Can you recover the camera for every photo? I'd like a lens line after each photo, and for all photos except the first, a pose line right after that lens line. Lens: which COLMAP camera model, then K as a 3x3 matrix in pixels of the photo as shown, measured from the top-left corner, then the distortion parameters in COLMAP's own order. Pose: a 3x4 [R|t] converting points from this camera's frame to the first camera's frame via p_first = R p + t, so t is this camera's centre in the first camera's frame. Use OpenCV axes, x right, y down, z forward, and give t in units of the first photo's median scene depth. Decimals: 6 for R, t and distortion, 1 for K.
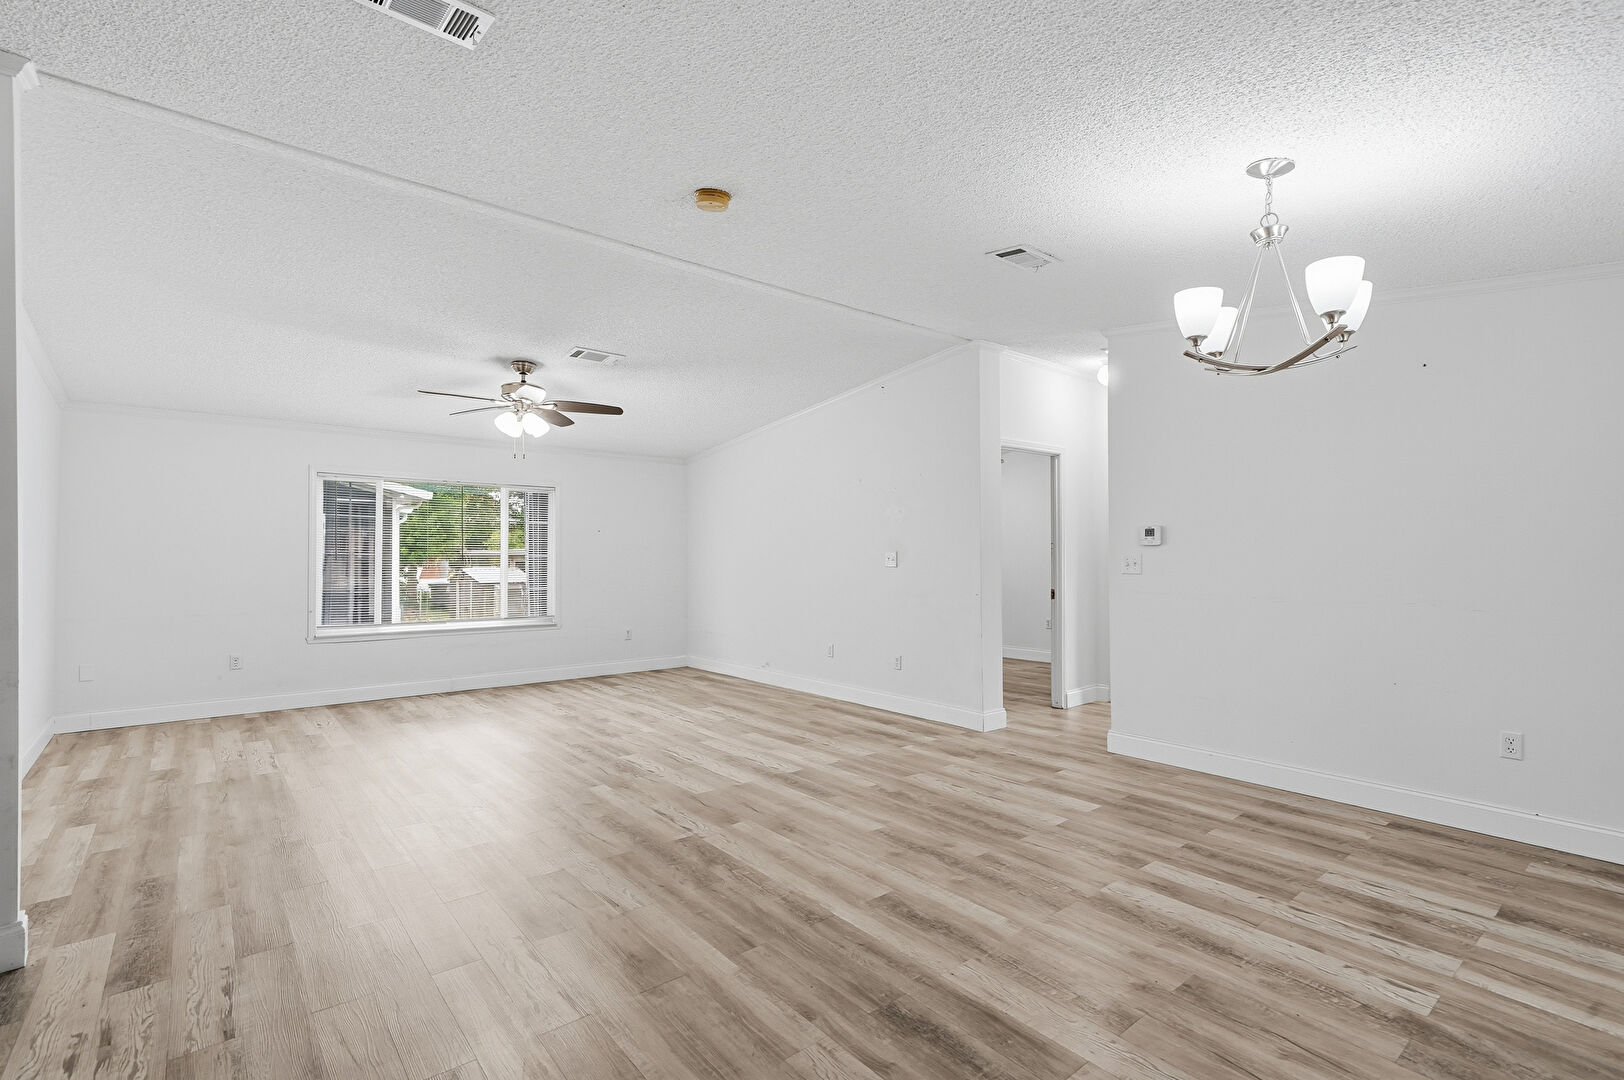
lens RADIAL K [[747.6, 0, 812.0], [0, 747.6, 540.0], [0, 0, 1]] dist [-0.000475, 0.005381]
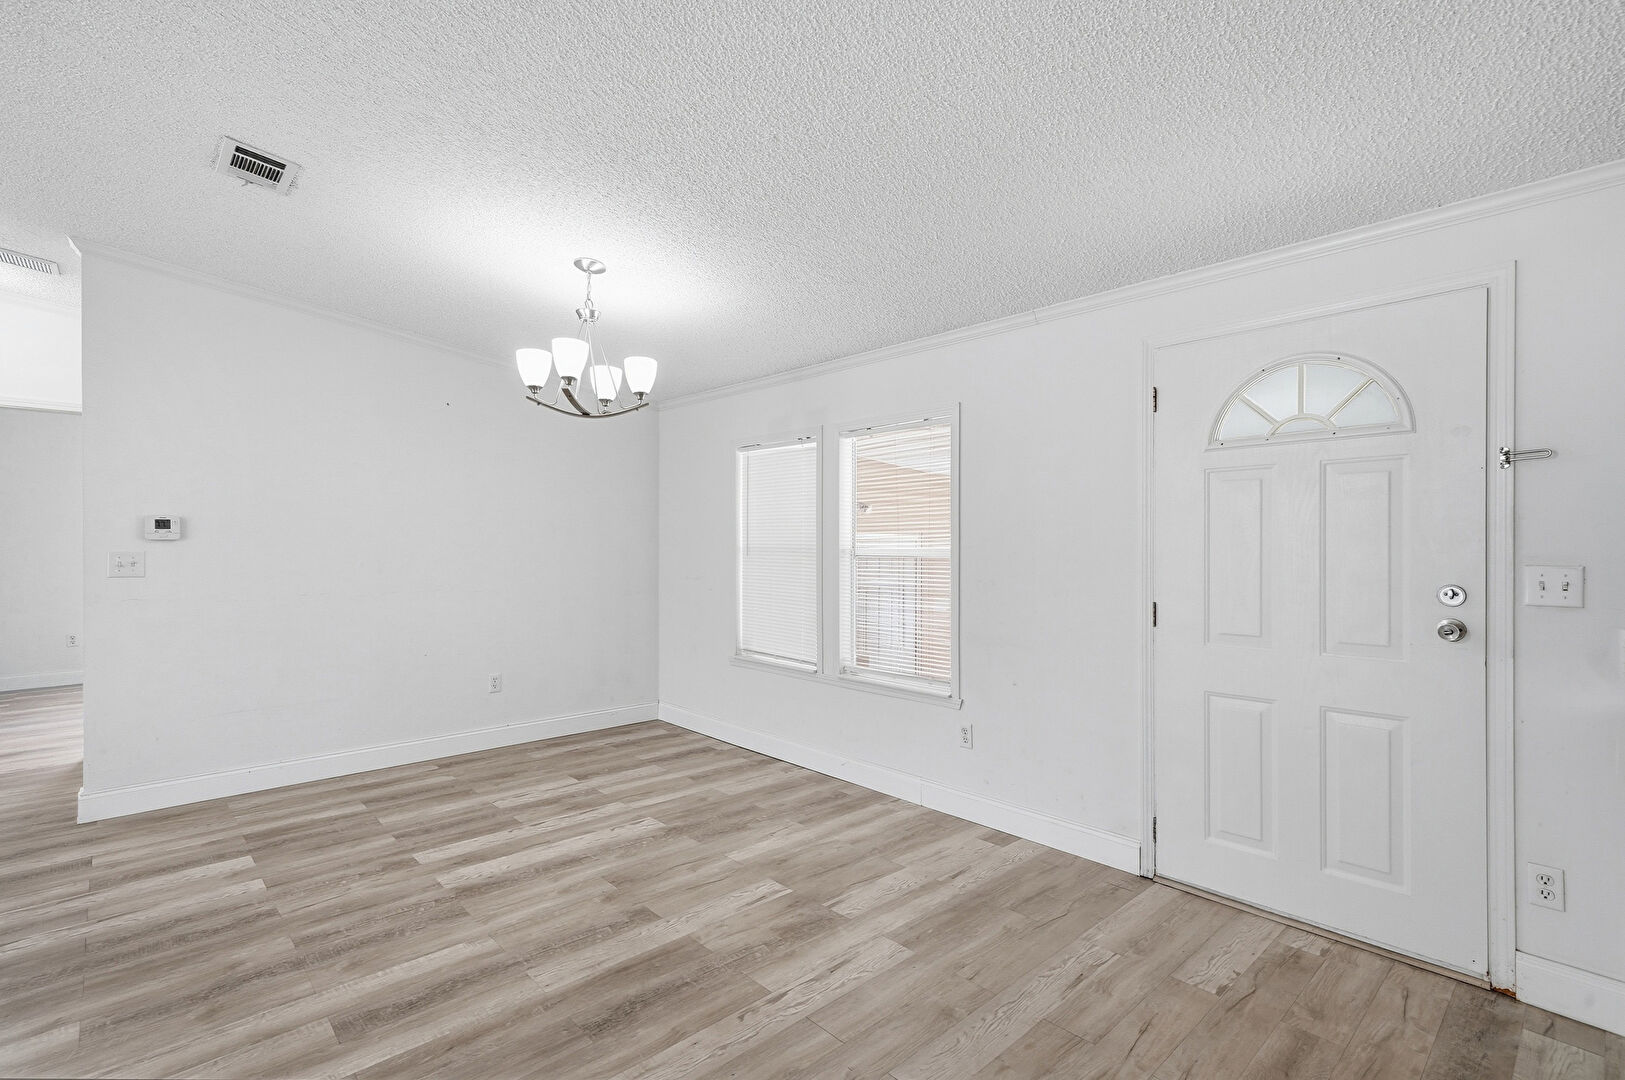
lens RADIAL K [[745.7, 0, 810.8], [0, 745.7, 548.2], [0, 0, 1]] dist [0.002372, 0.006779]
pose [[-0.070777, 0.001284, 0.997491, -0.438034], [-0.021242, 0.999770, -0.002794, 0.003175], [-0.997266, -0.021387, -0.070733, 0.399819]]
